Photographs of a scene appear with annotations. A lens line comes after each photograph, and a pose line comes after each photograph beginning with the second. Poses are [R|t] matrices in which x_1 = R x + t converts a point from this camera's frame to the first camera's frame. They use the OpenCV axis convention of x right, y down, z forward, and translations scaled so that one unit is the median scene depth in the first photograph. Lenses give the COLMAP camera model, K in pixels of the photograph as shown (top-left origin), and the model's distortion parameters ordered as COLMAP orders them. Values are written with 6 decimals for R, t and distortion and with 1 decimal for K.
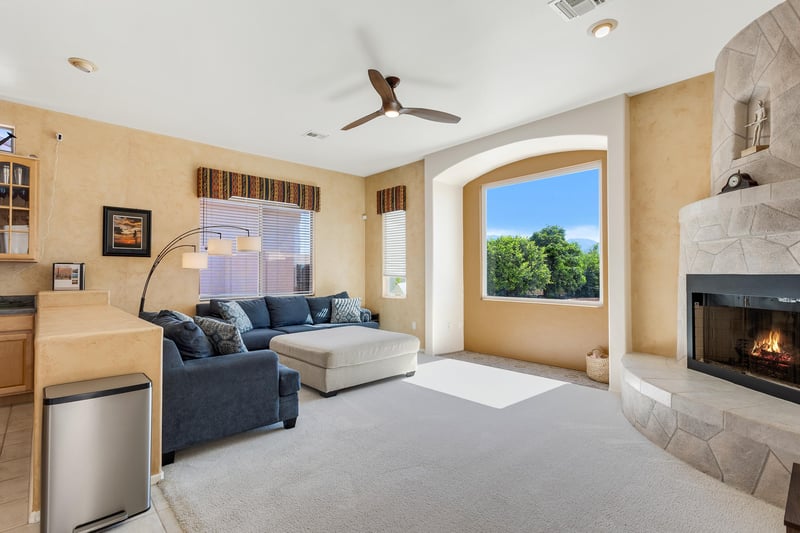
lens RADIAL K [[390.4, 0, 400.0], [0, 390.4, 266.5], [0, 0, 1]] dist [0.000812, -0.000117]
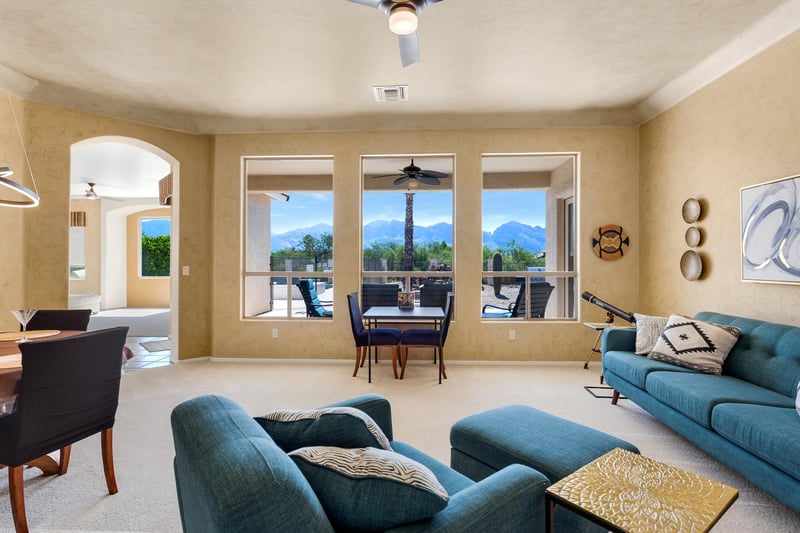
lens RADIAL K [[390.4, 0, 400.0], [0, 390.4, 266.5], [0, 0, 1]] dist [0.000812, -0.000117]
pose [[0.714476, 0.000833, 0.699660, -0.189543], [-0.016685, 0.999735, 0.015847, -0.019396], [-0.699461, -0.022996, 0.714300, -1.137689]]
